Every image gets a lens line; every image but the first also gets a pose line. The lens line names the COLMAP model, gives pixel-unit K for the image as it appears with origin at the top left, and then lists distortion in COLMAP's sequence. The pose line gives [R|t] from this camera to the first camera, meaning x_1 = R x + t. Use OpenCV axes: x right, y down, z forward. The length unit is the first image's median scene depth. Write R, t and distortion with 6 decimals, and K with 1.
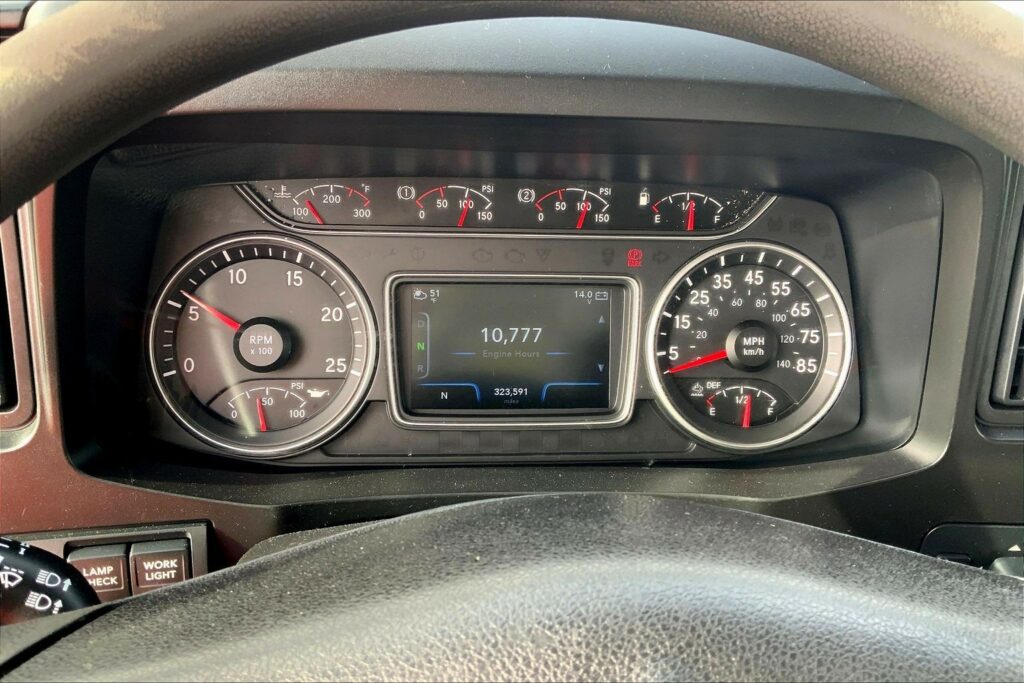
lens RADIAL K [[833.5, 0, 512.0], [0, 833.5, 341.5], [0, 0, 1]] dist [0.094046, -0.161250]
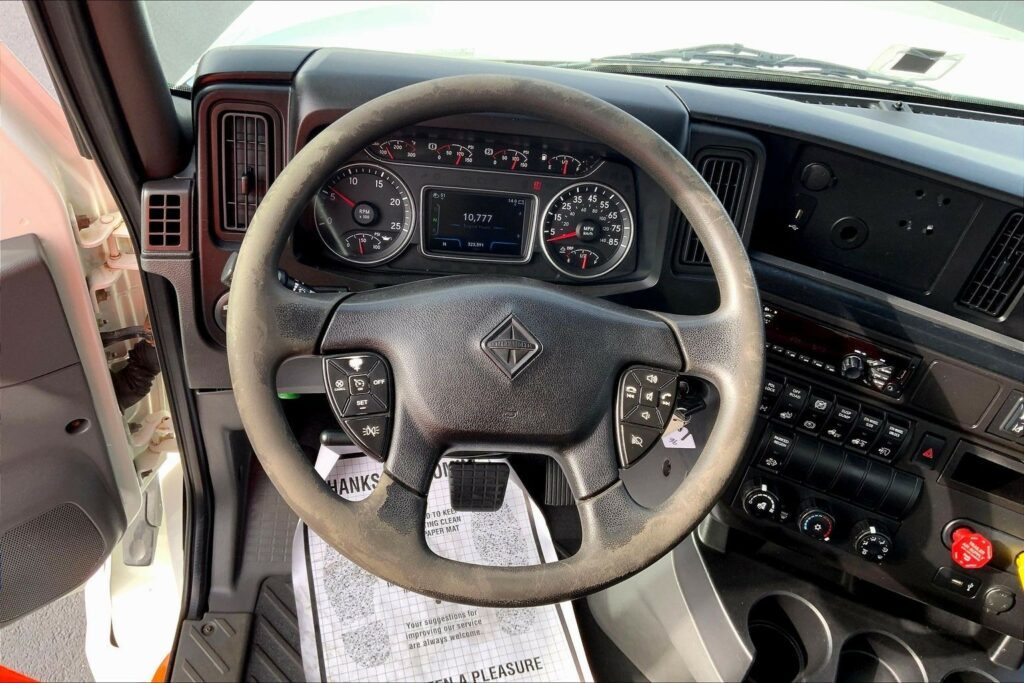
lens RADIAL K [[844.3, 0, 525.4], [0, 844.3, 341.8], [0, 0, 1]] dist [0.174611, -0.359204]
pose [[0.994536, 0.059838, 0.085542, -0.045492], [-0.071984, 0.986543, 0.146803, -0.021750], [-0.075607, -0.152159, 0.985460, -1.186656]]
